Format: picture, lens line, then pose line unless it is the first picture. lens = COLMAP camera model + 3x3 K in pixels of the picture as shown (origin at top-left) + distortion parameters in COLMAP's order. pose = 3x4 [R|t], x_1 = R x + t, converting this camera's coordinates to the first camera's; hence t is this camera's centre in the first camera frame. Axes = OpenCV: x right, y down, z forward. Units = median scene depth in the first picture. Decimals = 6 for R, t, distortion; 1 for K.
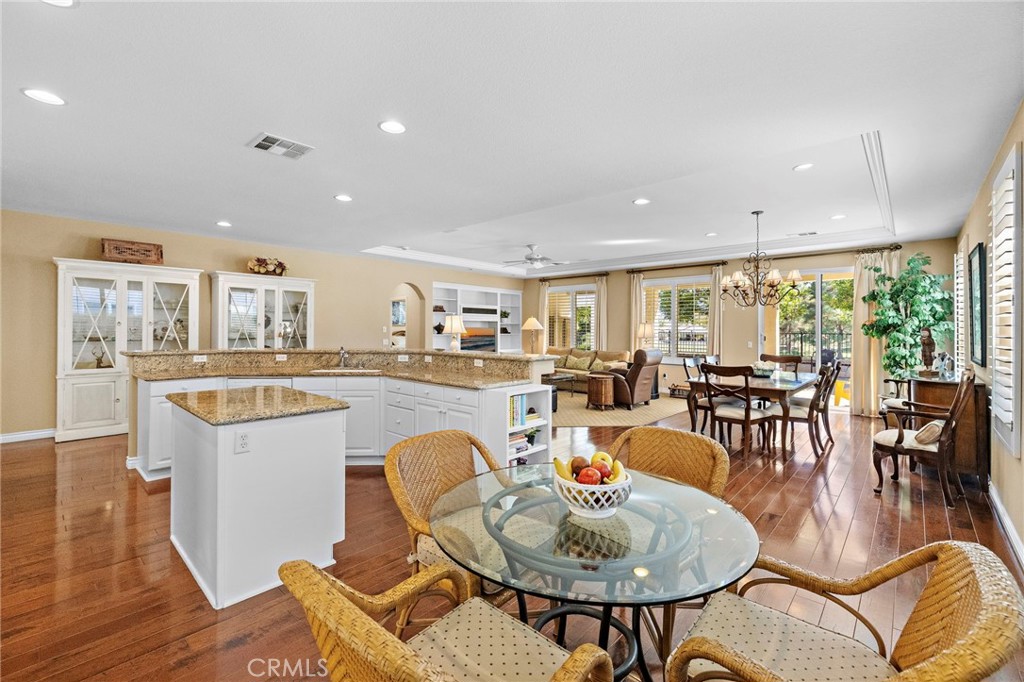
lens RADIAL K [[438.7, 0, 510.5], [0, 438.7, 330.5], [0, 0, 1]] dist [0.000388, 0.000144]
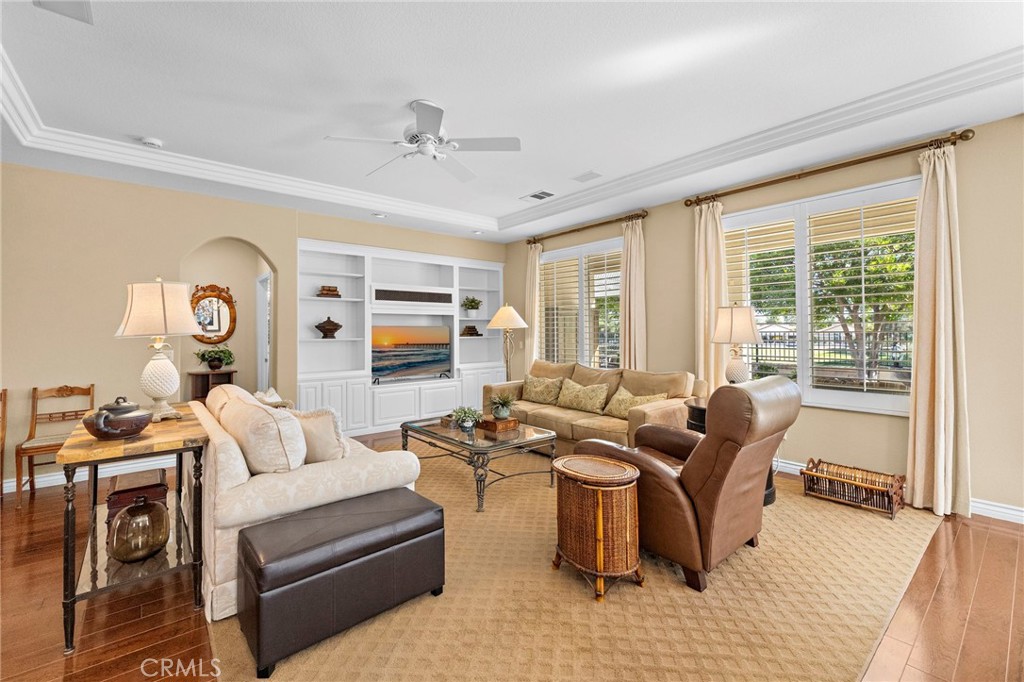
lens RADIAL K [[438.7, 0, 510.9], [0, 438.7, 327.1], [0, 0, 1]] dist [0.000388, 0.000144]
pose [[0.991337, -0.013650, -0.130630, 0.131240], [0.011973, 0.999836, -0.013618, 0.004043], [0.130795, 0.011936, 0.991338, 0.479837]]
